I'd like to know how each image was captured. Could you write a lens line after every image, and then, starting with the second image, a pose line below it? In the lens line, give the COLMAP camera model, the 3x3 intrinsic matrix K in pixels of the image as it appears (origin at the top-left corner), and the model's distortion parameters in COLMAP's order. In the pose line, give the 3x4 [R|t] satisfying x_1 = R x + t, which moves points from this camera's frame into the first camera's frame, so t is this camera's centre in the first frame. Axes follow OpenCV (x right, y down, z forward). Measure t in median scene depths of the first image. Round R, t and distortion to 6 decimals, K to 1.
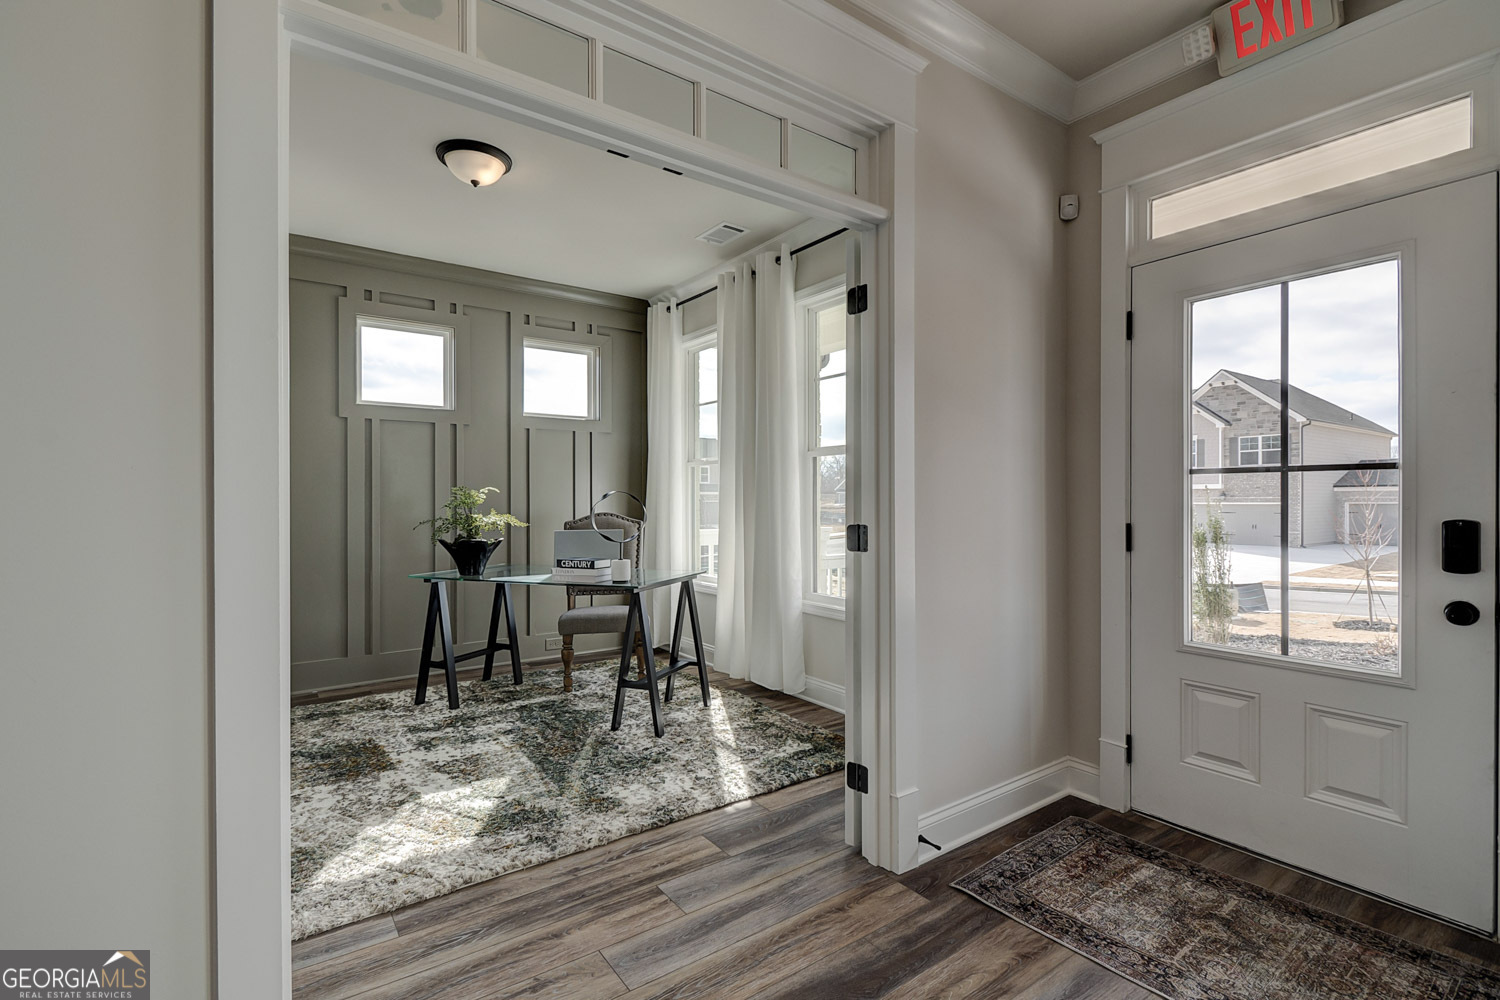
lens RADIAL K [[693.9, 0, 751.1], [0, 693.9, 507.1], [0, 0, 1]] dist [-0.000849, -0.000233]
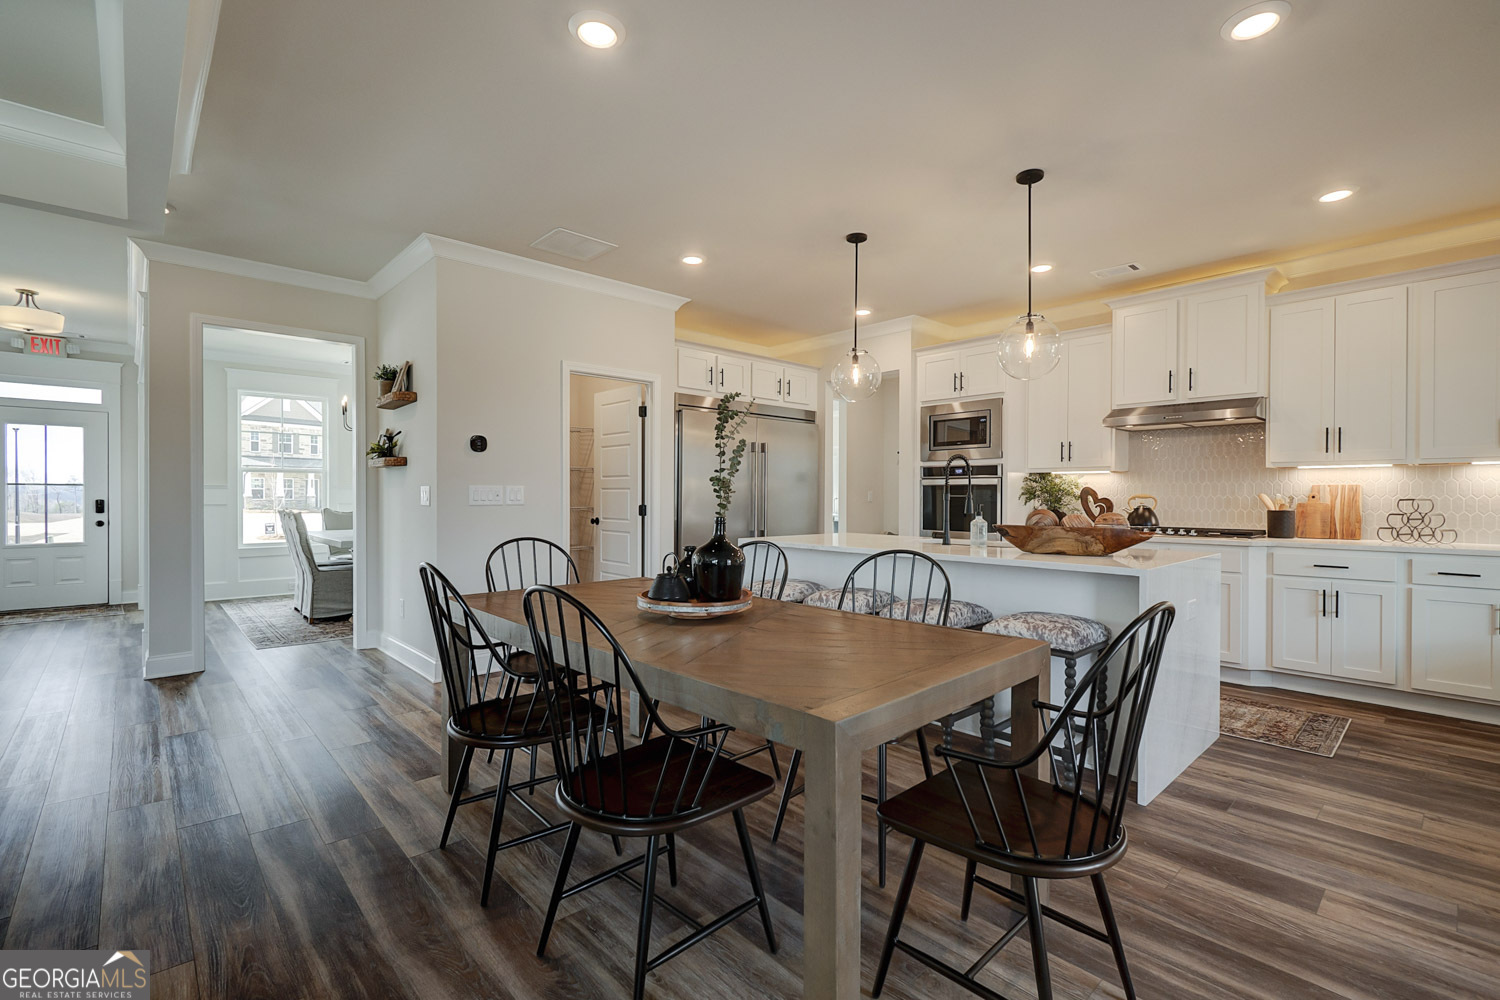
lens RADIAL K [[669.5, 0, 752.7], [0, 669.5, 499.9], [0, 0, 1]] dist [0.004329, 0.000005]
pose [[-0.125874, -0.004755, 0.992035, -2.631148], [0.002373, 0.999984, 0.005095, 0.007561], [-0.992043, 0.002995, -0.125861, -1.790469]]
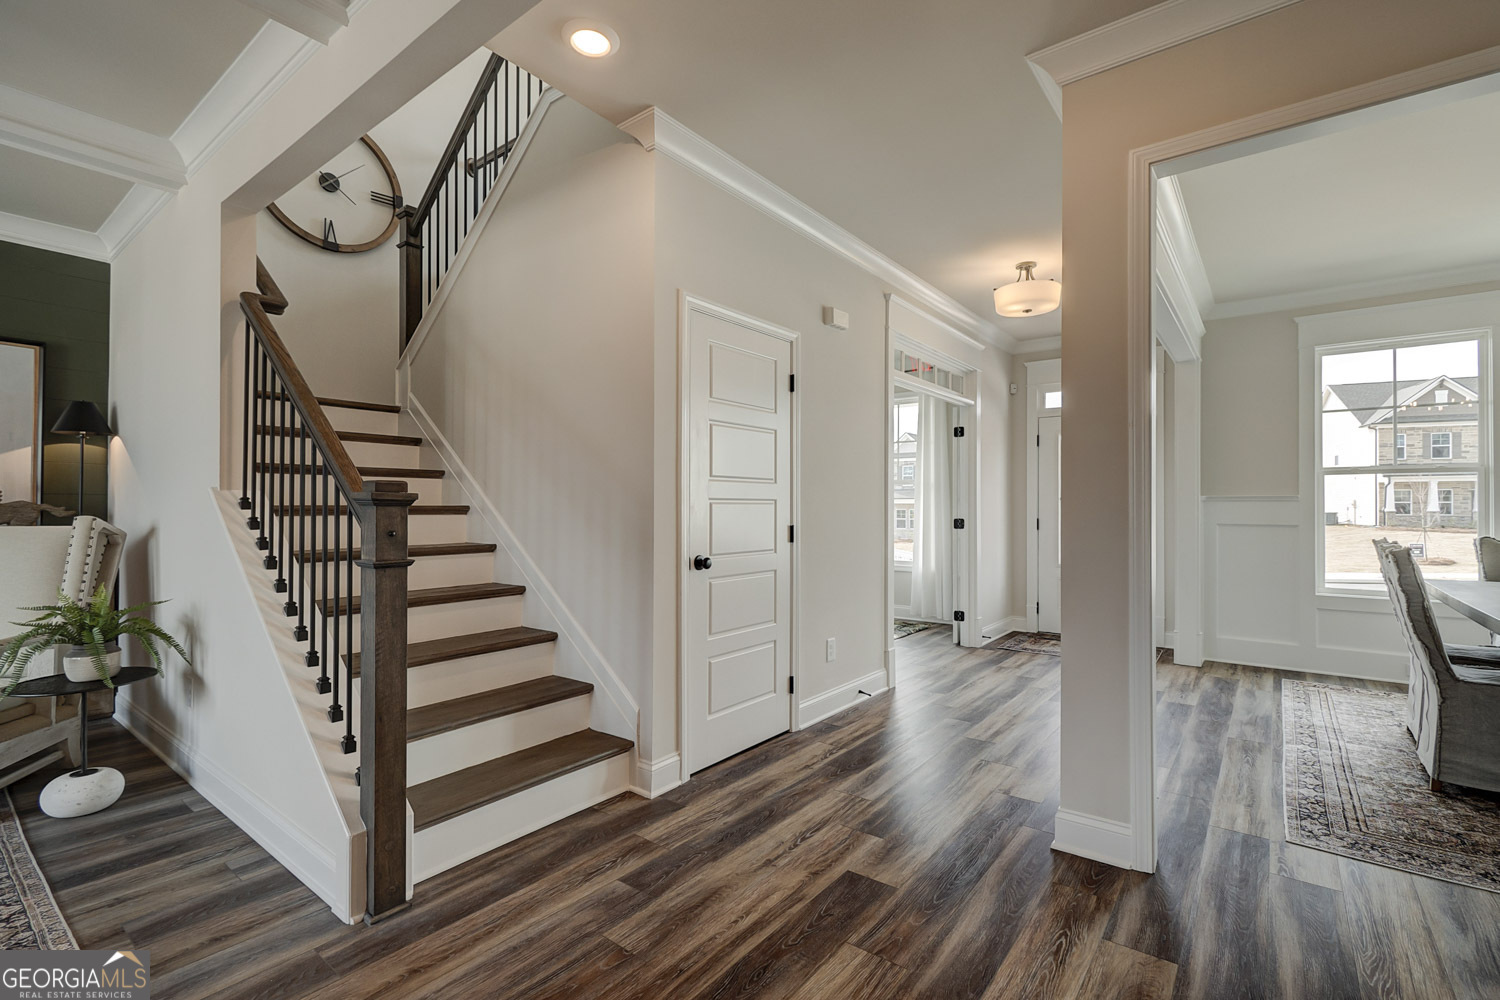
lens RADIAL K [[669.5, 0, 753.6], [0, 669.5, 501.9], [0, 0, 1]] dist [0.004329, 0.000005]
pose [[0.957964, 0.005957, 0.286827, -1.347811], [-0.002403, 0.999916, -0.012743, -0.004169], [-0.286878, 0.011518, 0.957898, -1.223366]]
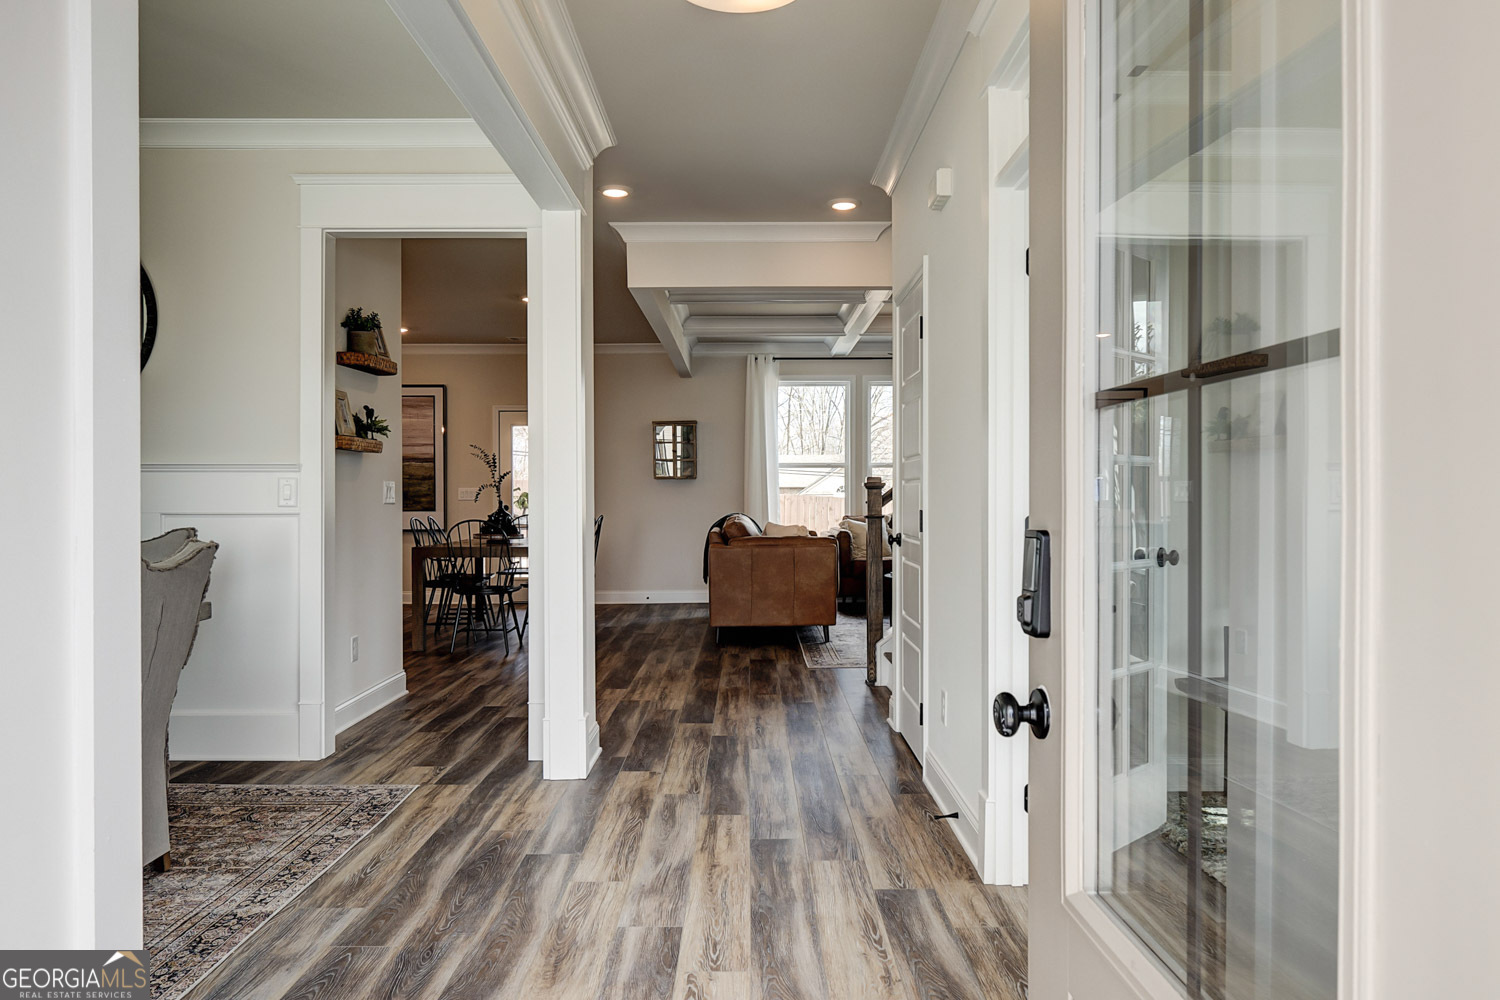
lens RADIAL K [[1048.9, 0, 751.0], [0, 1048.9, 497.4], [0, 0, 1]] dist [0.000720, 0.000483]
pose [[-0.580397, 0.005543, -0.814315, 0.880294], [-0.006018, 0.999920, 0.011096, -0.016705], [0.814311, 0.011341, -0.580317, 1.050429]]
